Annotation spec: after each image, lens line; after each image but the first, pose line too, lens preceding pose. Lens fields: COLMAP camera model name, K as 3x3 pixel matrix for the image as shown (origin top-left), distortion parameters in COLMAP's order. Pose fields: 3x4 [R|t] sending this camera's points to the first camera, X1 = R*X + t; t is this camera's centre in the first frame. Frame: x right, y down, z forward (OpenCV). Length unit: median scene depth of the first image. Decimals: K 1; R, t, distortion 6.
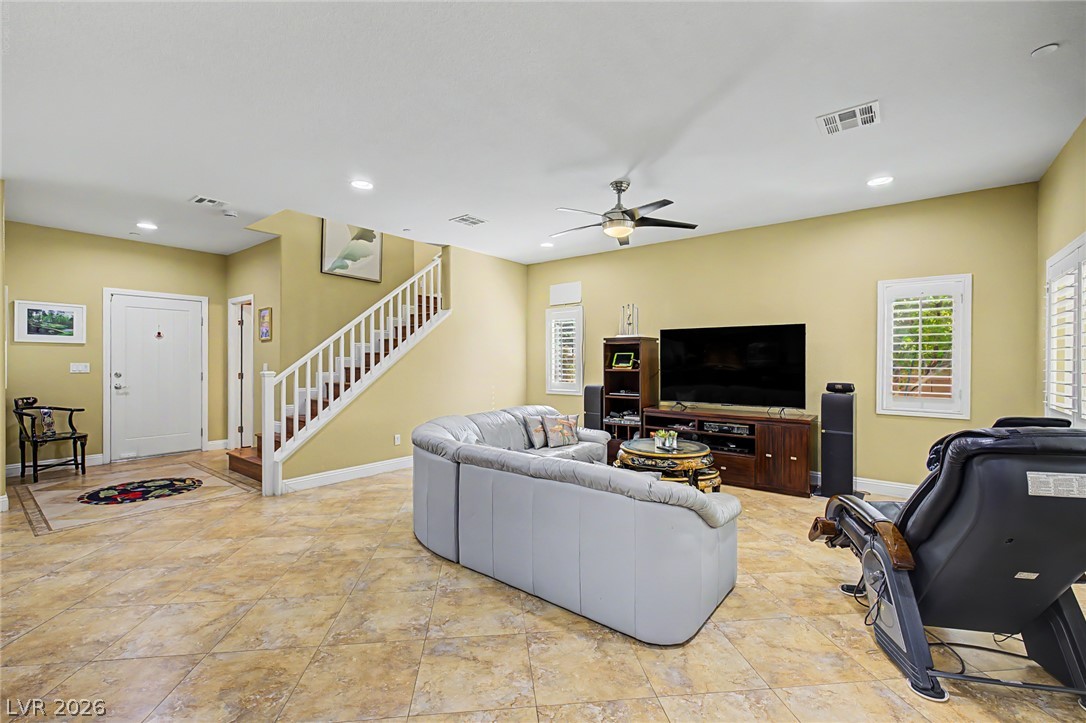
lens RADIAL K [[458.2, 0, 542.4], [0, 458.2, 364.1], [0, 0, 1]] dist [-0.000566, -0.000411]
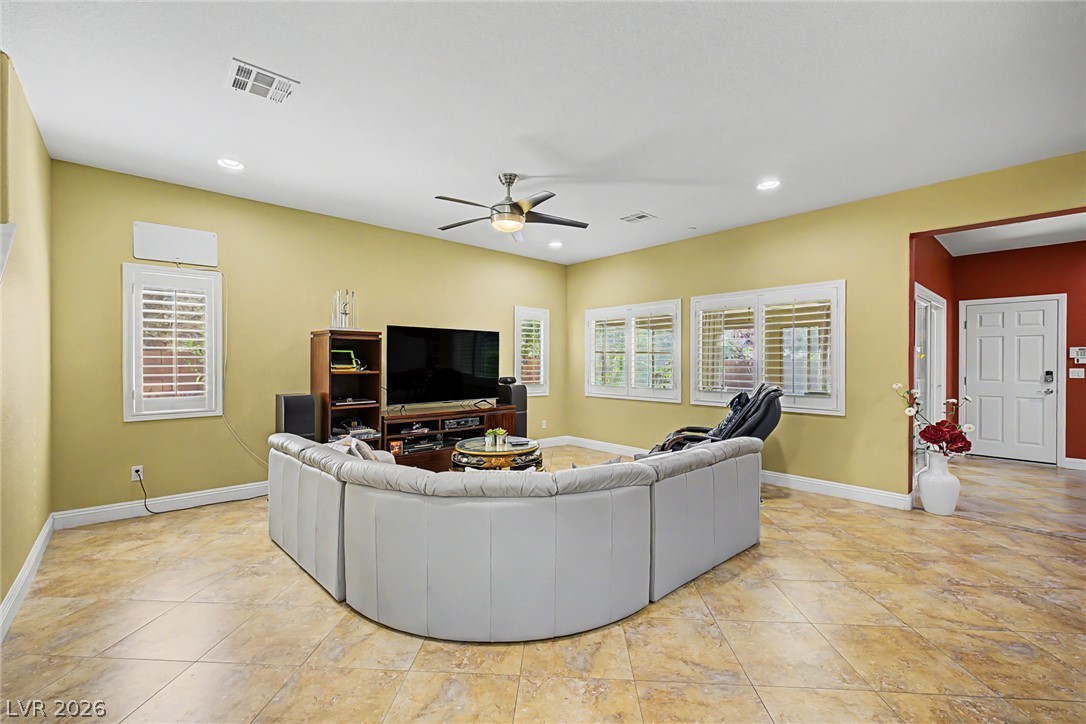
lens RADIAL K [[457.6, 0, 538.3], [0, 457.6, 360.3], [0, 0, 1]] dist [0.007111, -0.000686]
pose [[0.182751, 0.001306, 0.983158, -0.585386], [0.004814, 0.999986, -0.002224, -0.004279], [-0.983147, 0.005140, 0.182742, 0.586351]]
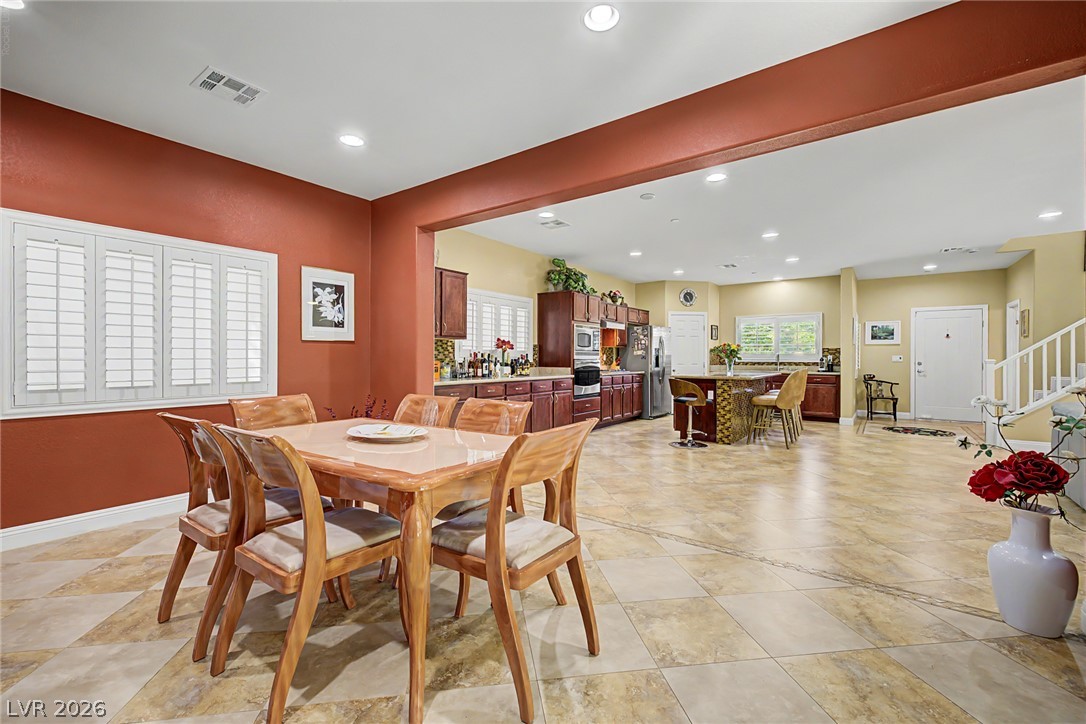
lens RADIAL K [[460.1, 0, 536.4], [0, 460.1, 355.9], [0, 0, 1]] dist [0.002747, 0.000201]
pose [[0.017680, -0.007111, -0.999818, 0.676353], [-0.010558, 0.999918, -0.007298, 0.025550], [0.999788, 0.010685, 0.017603, -0.358984]]
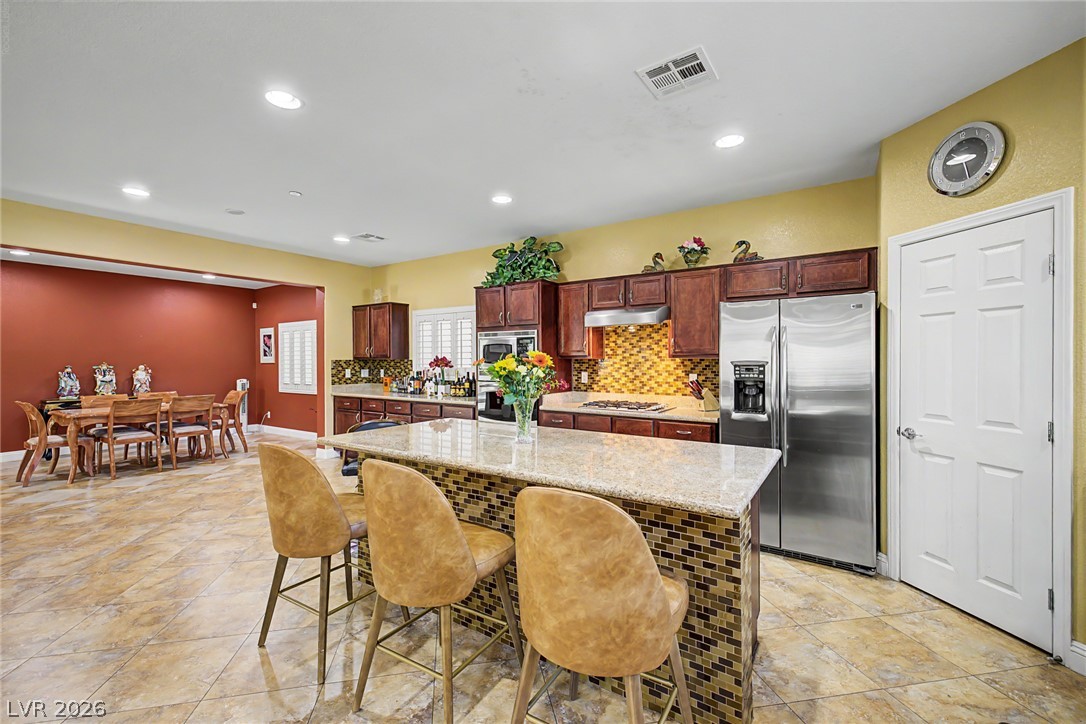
lens RADIAL K [[458.1, 0, 540.8], [0, 458.1, 360.7], [0, 0, 1]] dist [-0.000449, -0.000288]
pose [[-0.997617, -0.000173, -0.068996, -0.709187], [-0.000911, 0.999943, 0.010664, -0.028283], [0.068991, 0.010701, -0.997560, 0.745812]]
